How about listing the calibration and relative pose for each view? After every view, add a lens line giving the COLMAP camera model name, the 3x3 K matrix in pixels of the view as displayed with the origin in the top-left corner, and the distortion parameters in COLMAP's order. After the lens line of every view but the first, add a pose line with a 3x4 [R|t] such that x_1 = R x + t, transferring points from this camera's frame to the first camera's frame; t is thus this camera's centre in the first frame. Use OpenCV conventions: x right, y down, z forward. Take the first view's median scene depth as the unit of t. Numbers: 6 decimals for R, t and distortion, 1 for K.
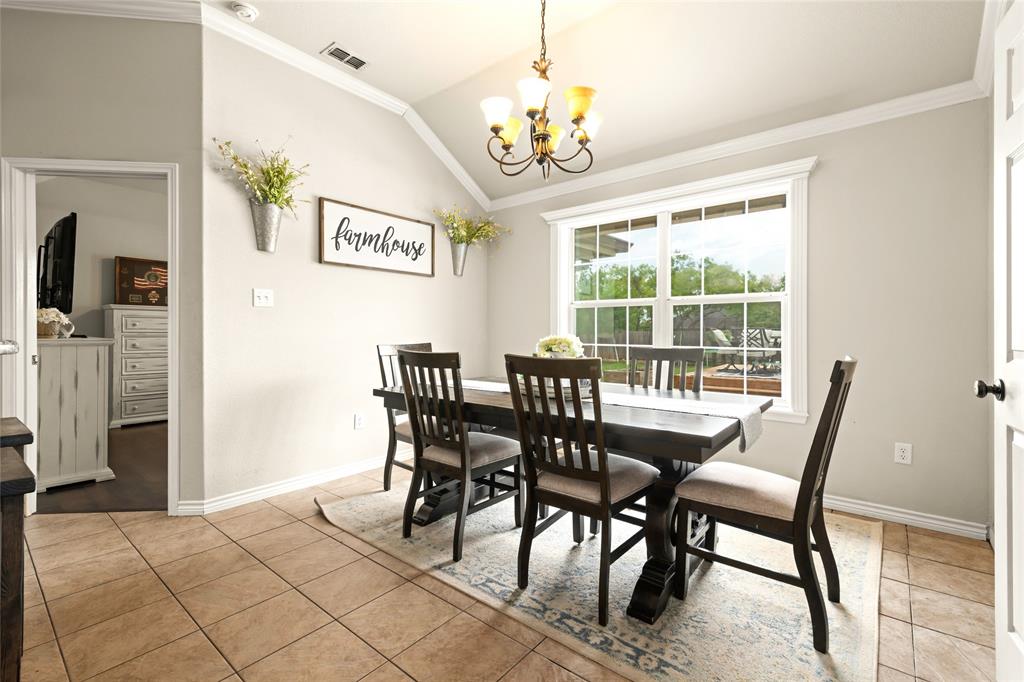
lens RADIAL K [[455.2, 0, 514.7], [0, 455.2, 334.4], [0, 0, 1]] dist [0.015540, -0.000163]
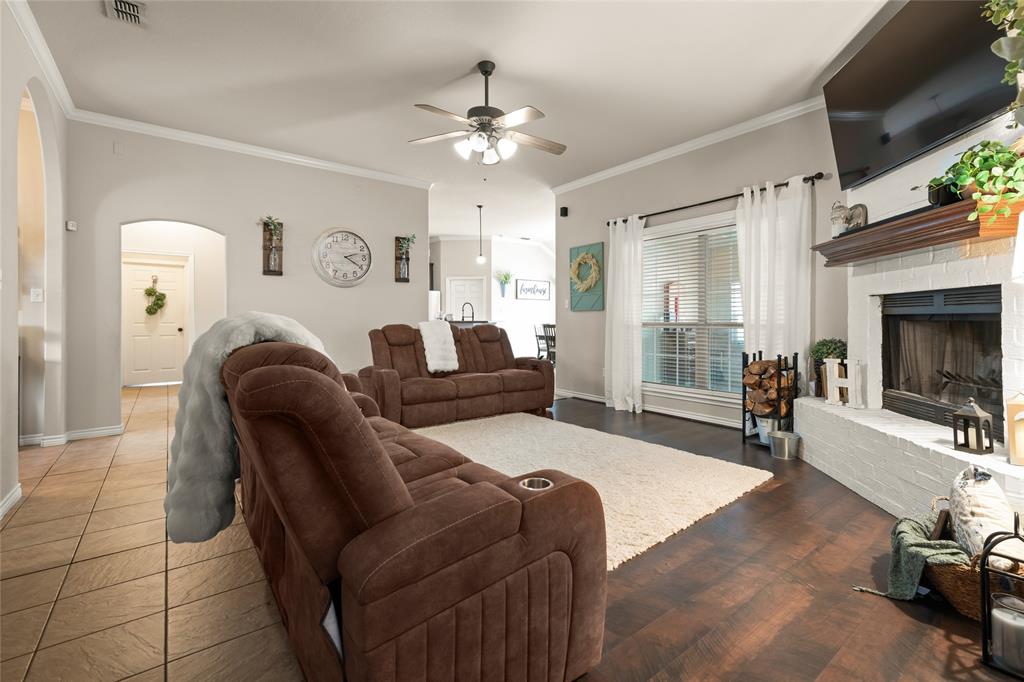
lens RADIAL K [[455.2, 0, 511.4], [0, 455.2, 330.8], [0, 0, 1]] dist [0.015540, -0.000163]
pose [[0.974091, -0.003493, -0.226131, 0.280312], [0.005782, 0.999939, 0.009459, 0.042975], [0.226084, -0.010521, 0.974051, -2.206731]]
